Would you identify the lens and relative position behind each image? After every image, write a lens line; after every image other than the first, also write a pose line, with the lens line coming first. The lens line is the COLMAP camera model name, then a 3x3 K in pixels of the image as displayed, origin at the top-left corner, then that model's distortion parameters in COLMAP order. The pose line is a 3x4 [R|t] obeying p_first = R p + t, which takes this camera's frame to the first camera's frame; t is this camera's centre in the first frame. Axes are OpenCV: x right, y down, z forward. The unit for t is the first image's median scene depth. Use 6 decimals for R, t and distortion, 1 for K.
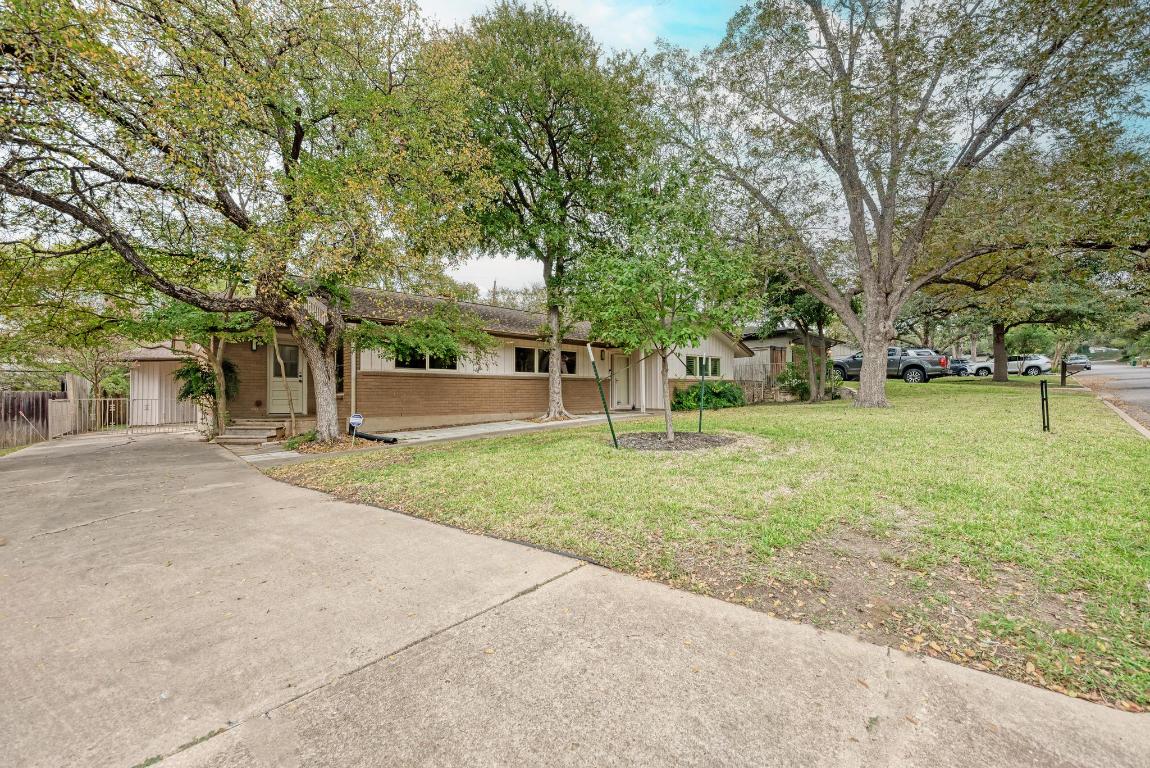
lens RADIAL K [[446.4, 0, 574.7], [0, 446.4, 389.0], [0, 0, 1]] dist [0.011347, 0.000024]
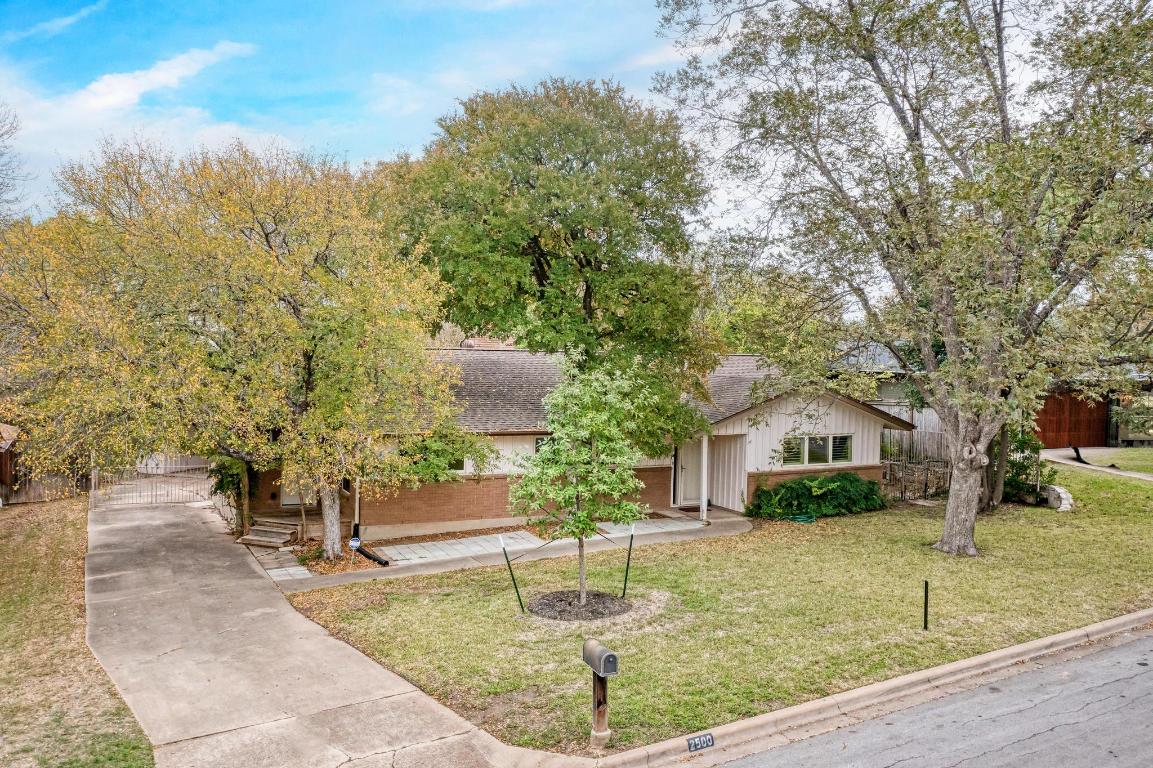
lens RADIAL K [[911.5, 0, 580.8], [0, 911.5, 382.9], [0, 0, 1]] dist [-0.023644, -0.001946]
pose [[0.965691, 0.041183, -0.256409, 0.608024], [-0.029846, 0.998404, 0.047950, -0.446041], [0.257975, -0.038652, 0.965378, -1.006364]]
